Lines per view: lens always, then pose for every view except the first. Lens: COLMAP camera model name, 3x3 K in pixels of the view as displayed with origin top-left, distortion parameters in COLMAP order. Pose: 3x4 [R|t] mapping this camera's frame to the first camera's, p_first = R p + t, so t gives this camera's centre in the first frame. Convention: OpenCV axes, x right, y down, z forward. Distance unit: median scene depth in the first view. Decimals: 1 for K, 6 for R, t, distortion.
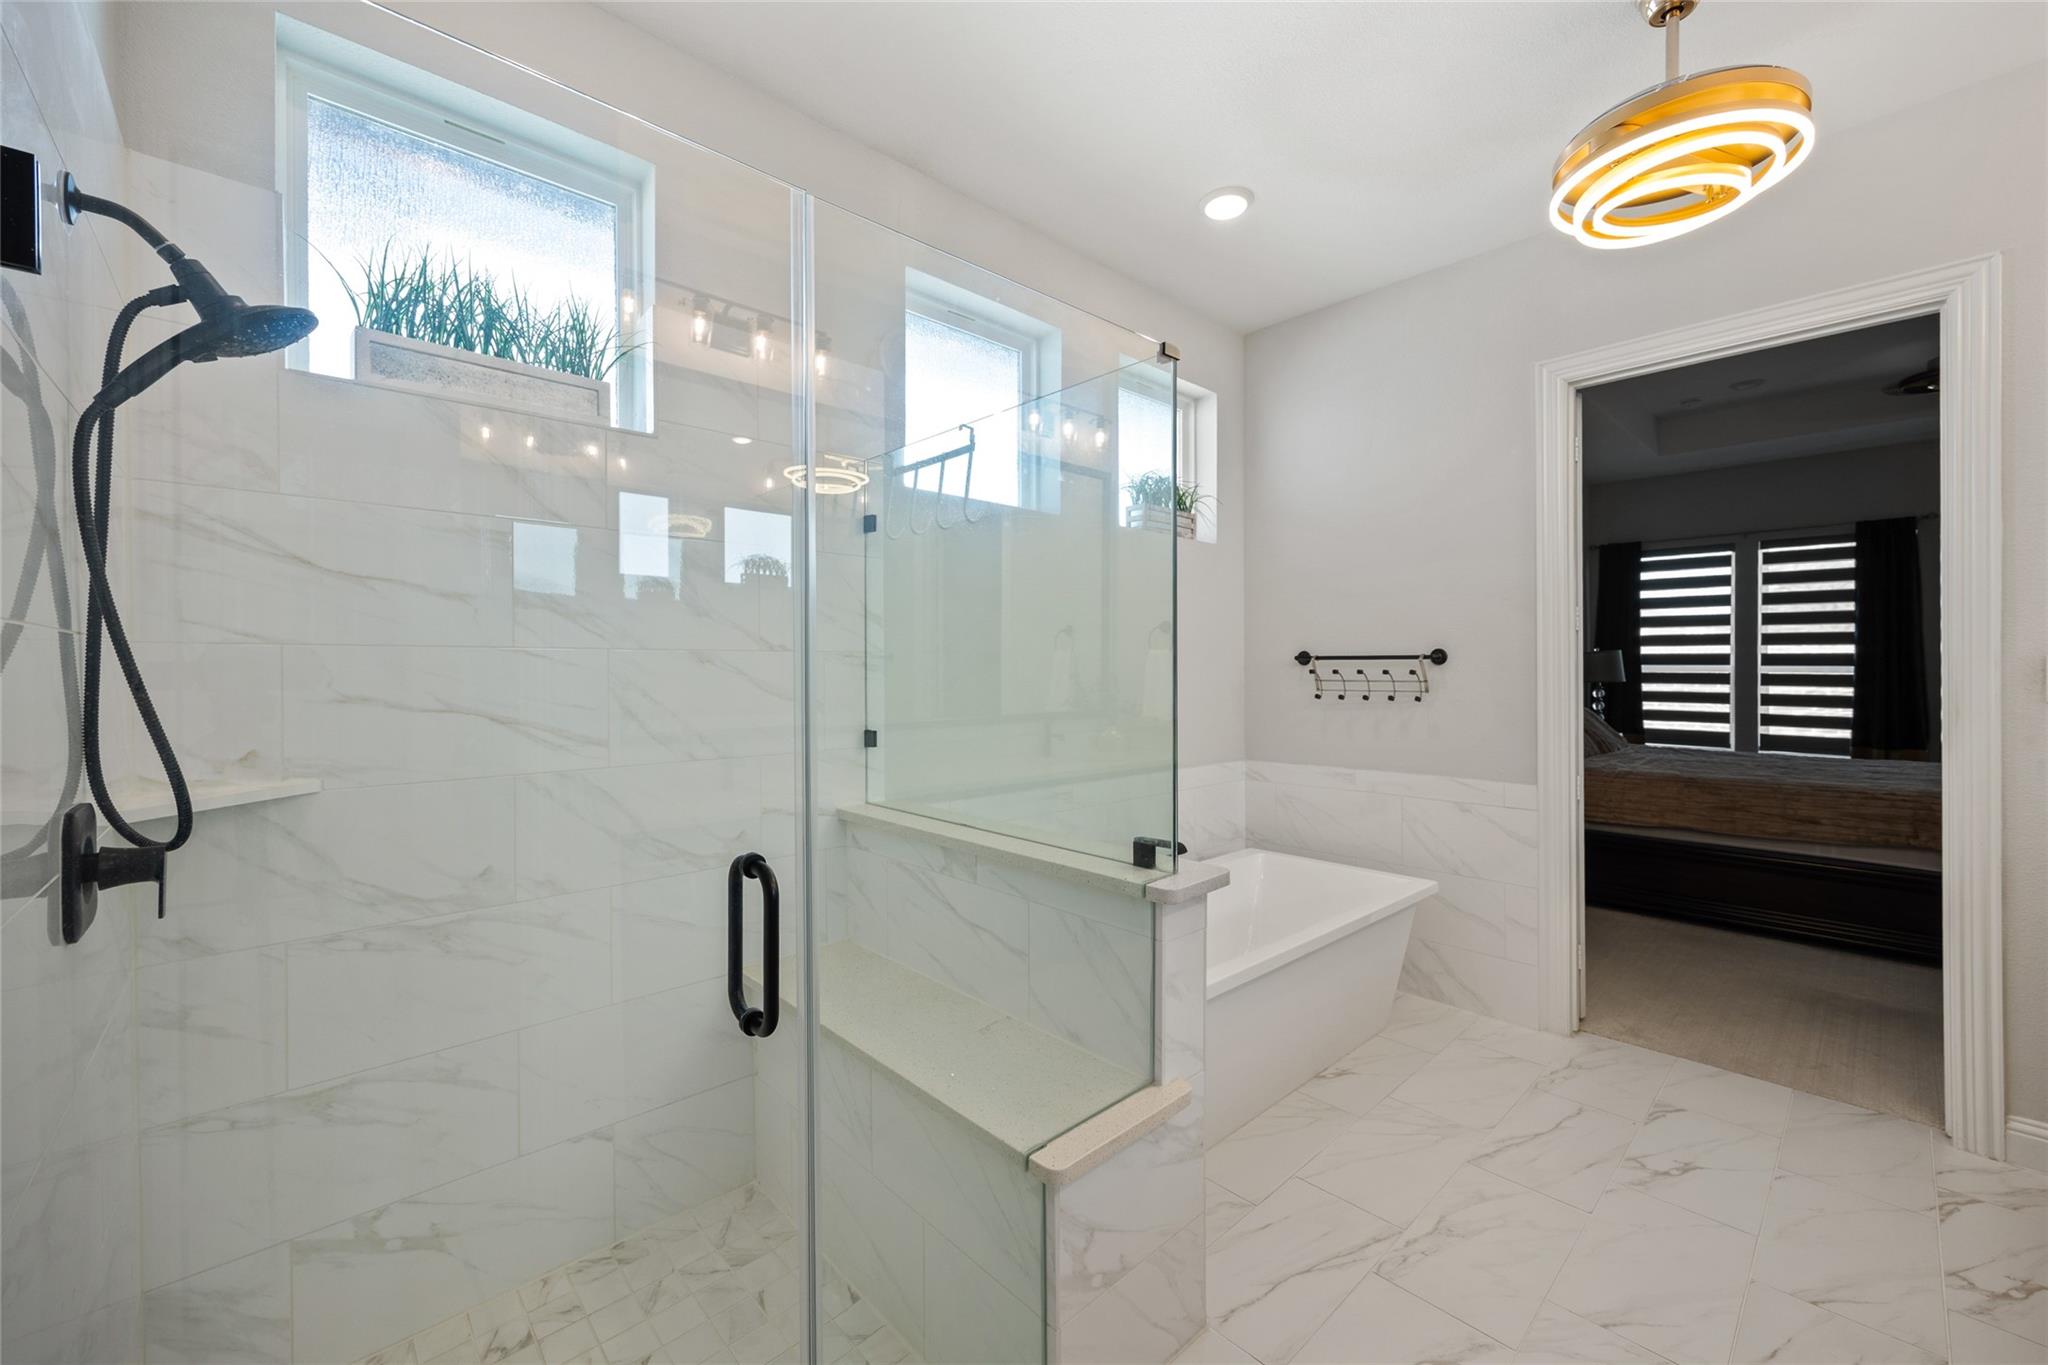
lens RADIAL K [[809.0, 0, 1030.3], [0, 809.0, 671.1], [0, 0, 1]] dist [0.002789, 0.000077]
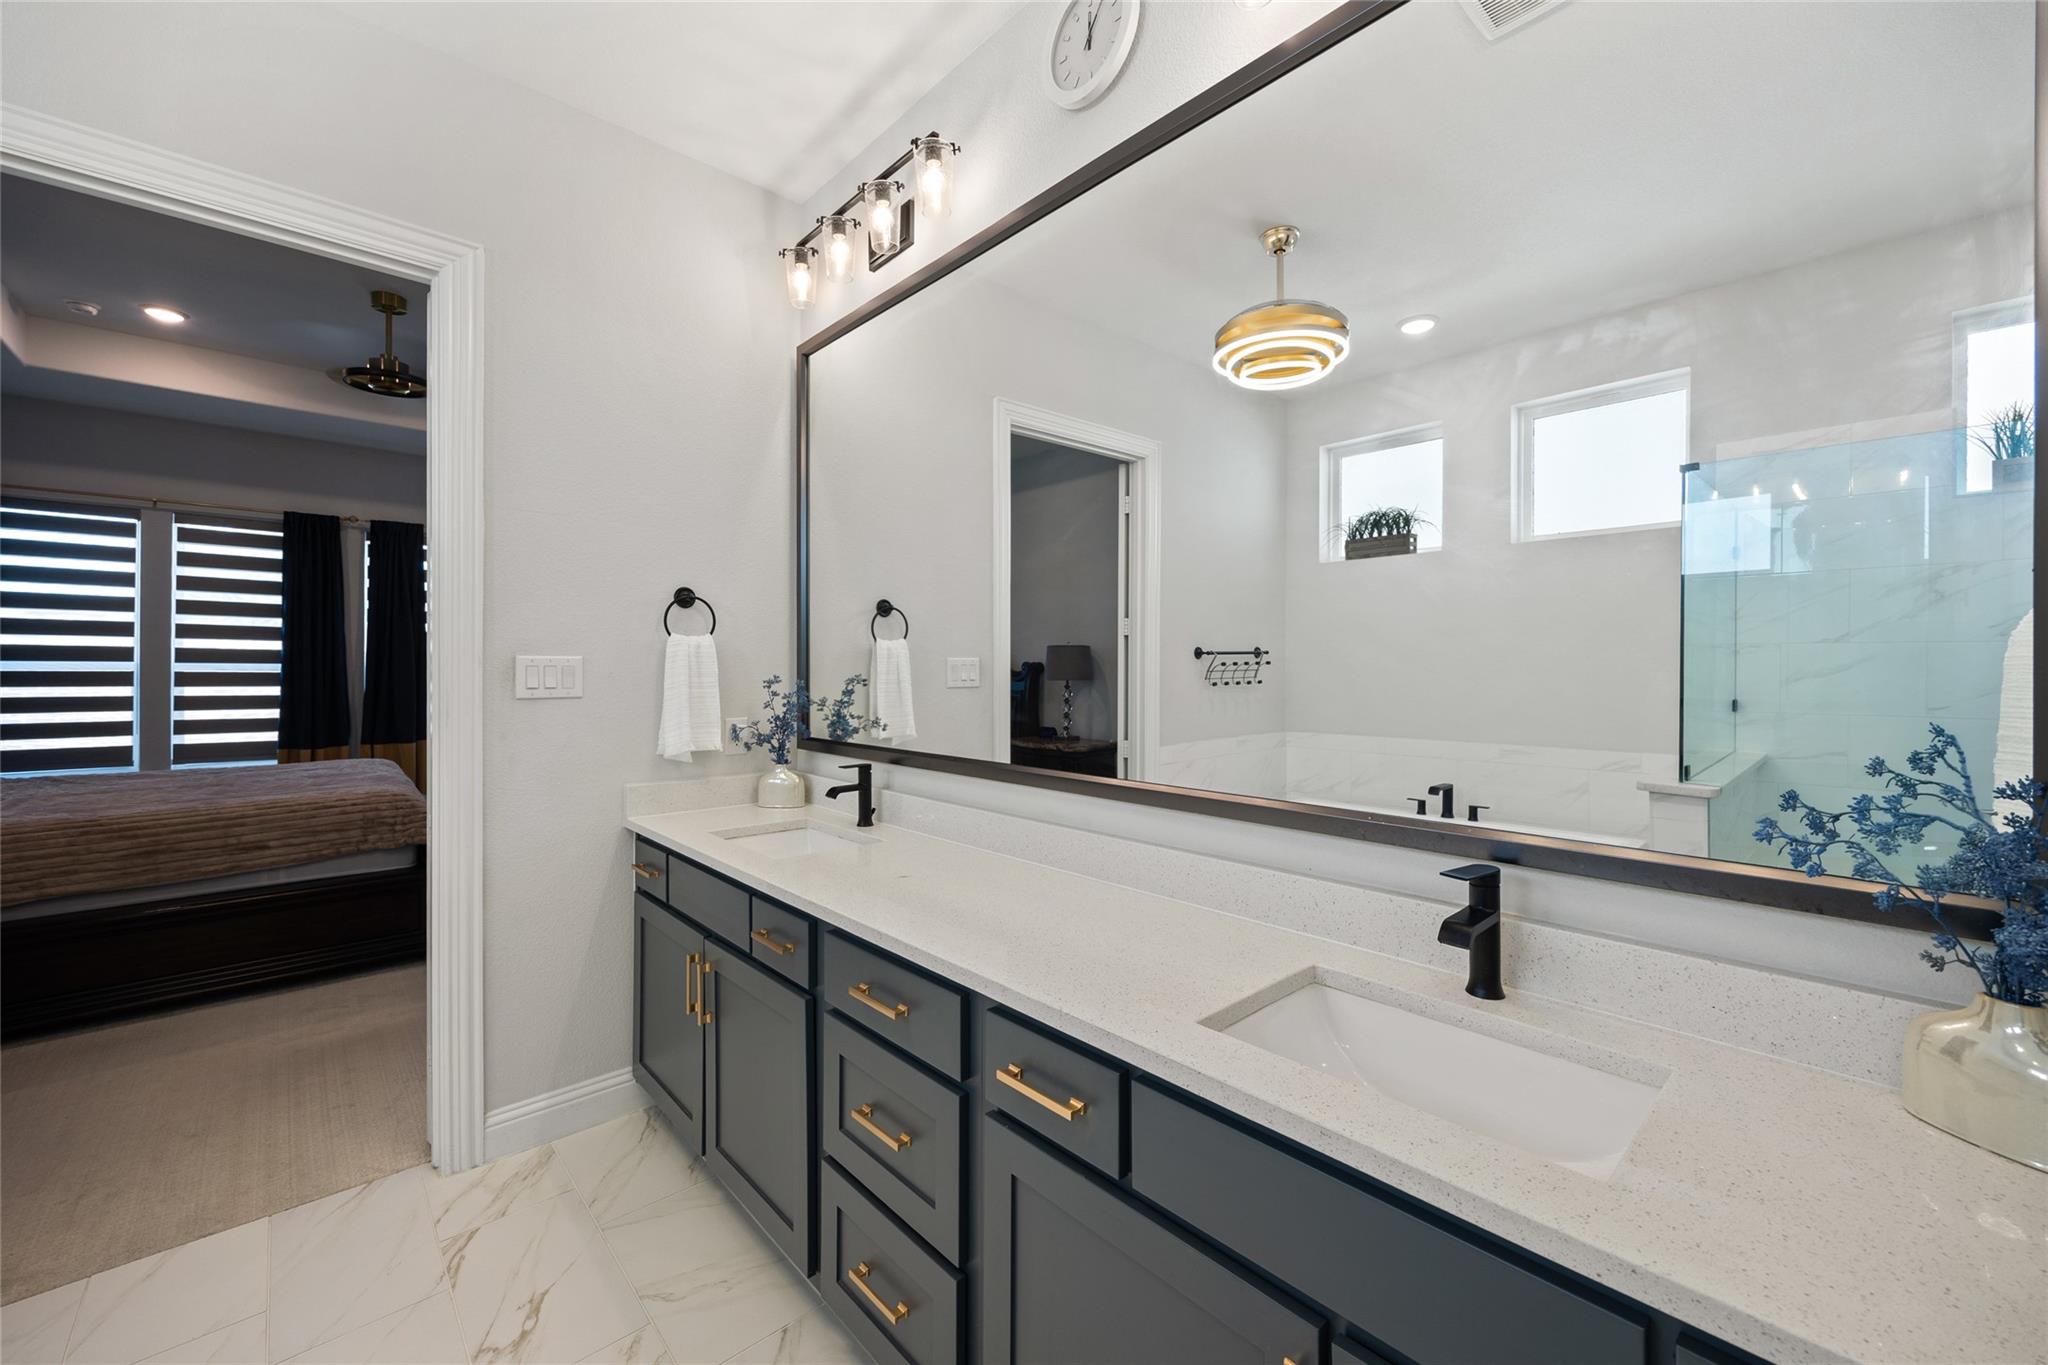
lens RADIAL K [[809.0, 0, 1022.8], [0, 809.0, 662.5], [0, 0, 1]] dist [0.002789, 0.000077]
pose [[0.009917, 0.009299, 0.999908, 0.085139], [0.000418, 0.999957, -0.009303, 0.001608], [-0.999951, 0.000511, 0.009912, 0.133458]]
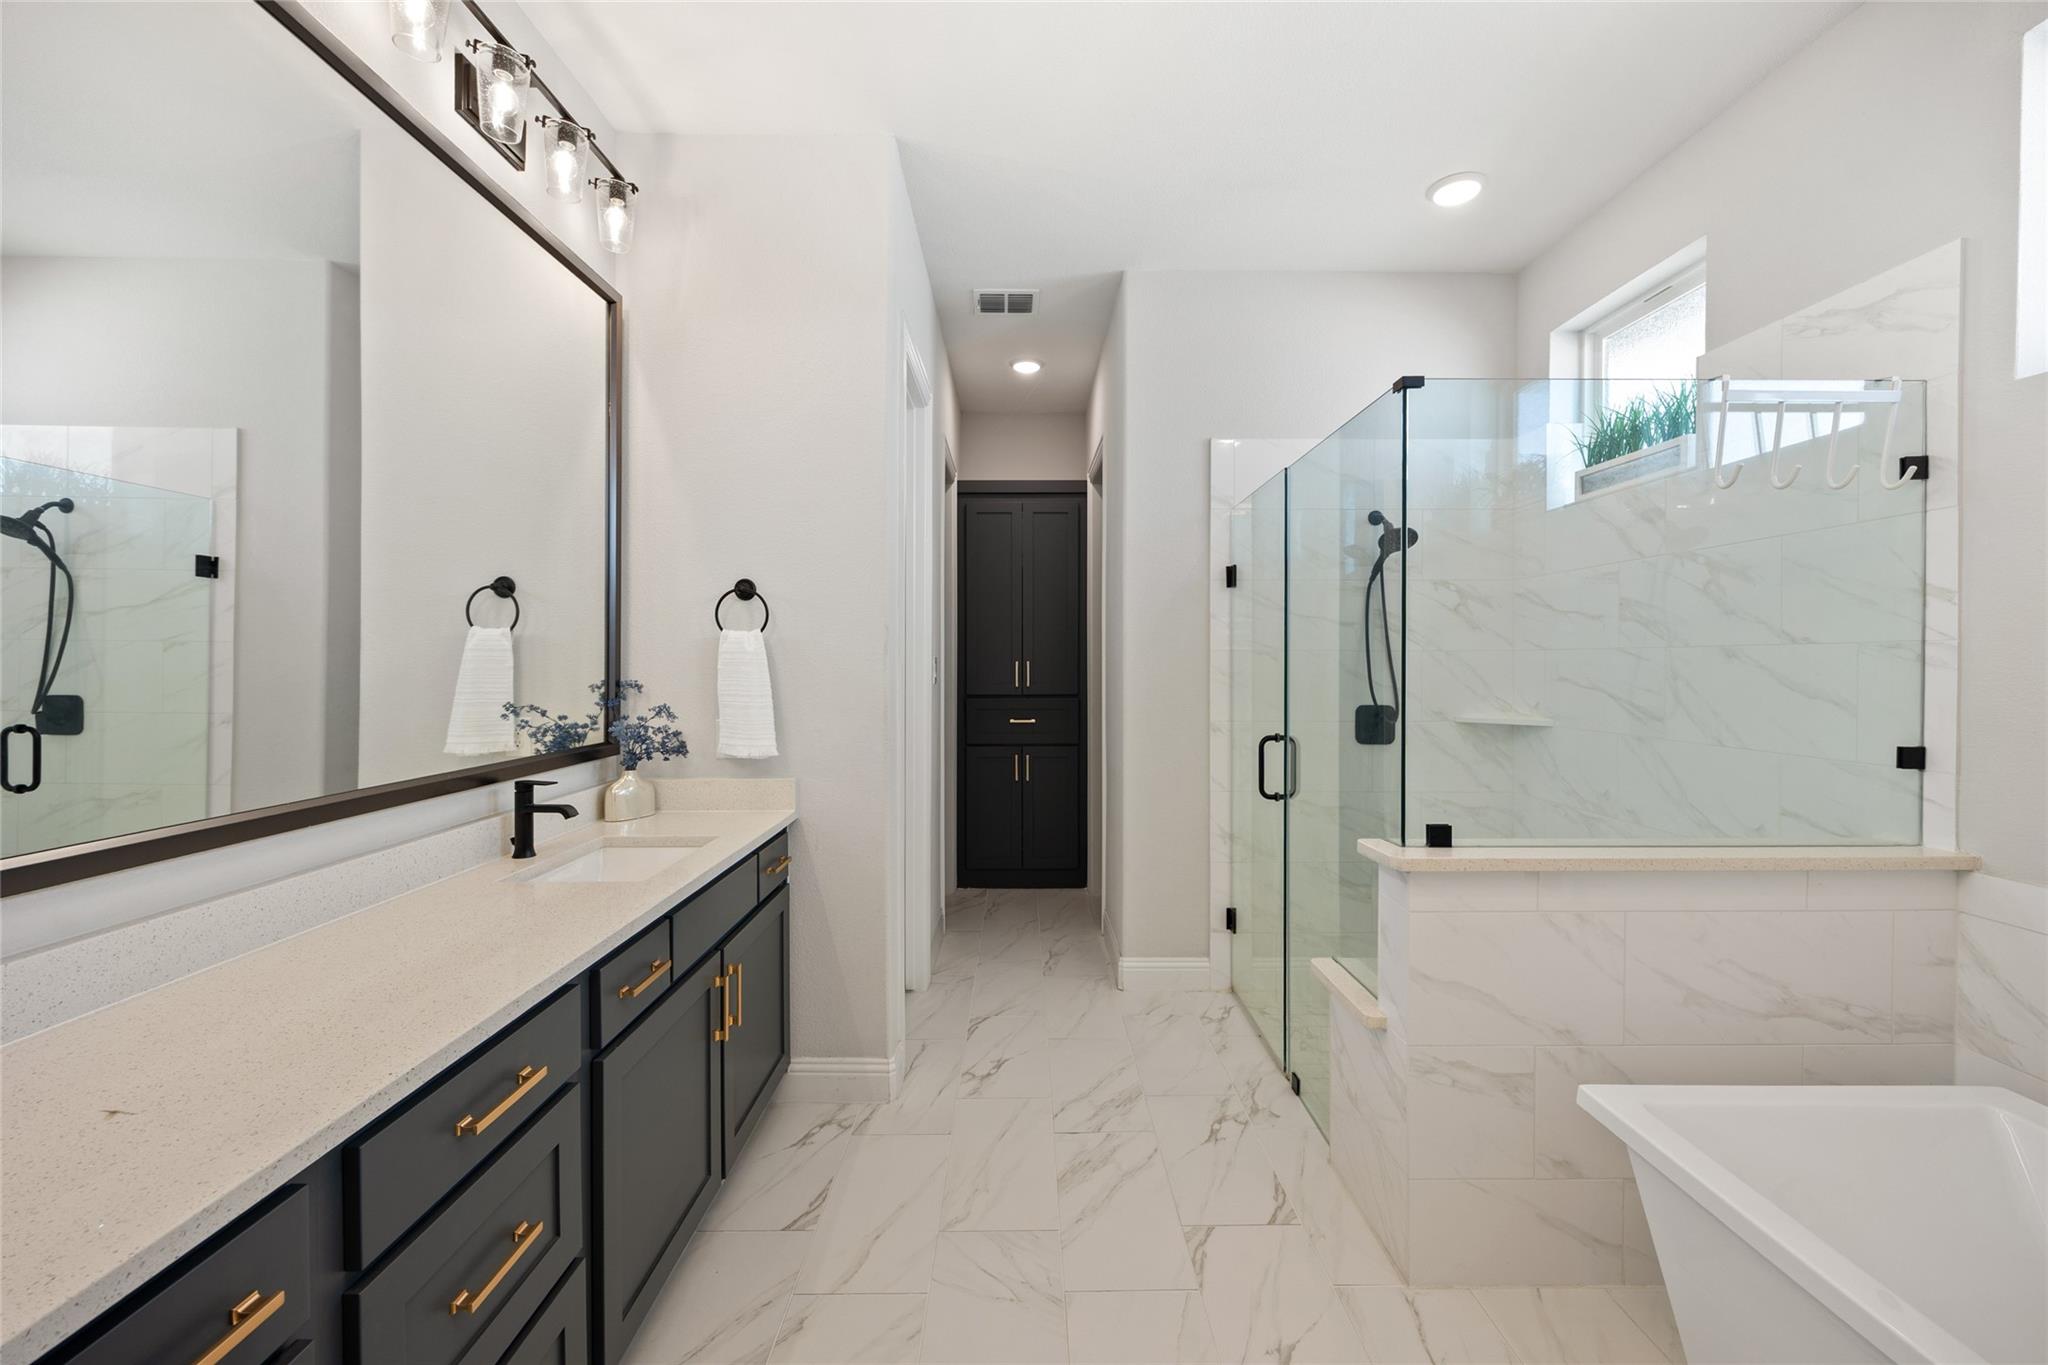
lens RADIAL K [[809.0, 0, 1023.9], [0, 809.0, 667.4], [0, 0, 1]] dist [0.002789, 0.000077]
pose [[-0.688097, 0.004244, -0.725606, 0.403350], [-0.005139, 0.999929, 0.010722, -0.001515], [0.725600, 0.011106, -0.688027, 0.413735]]
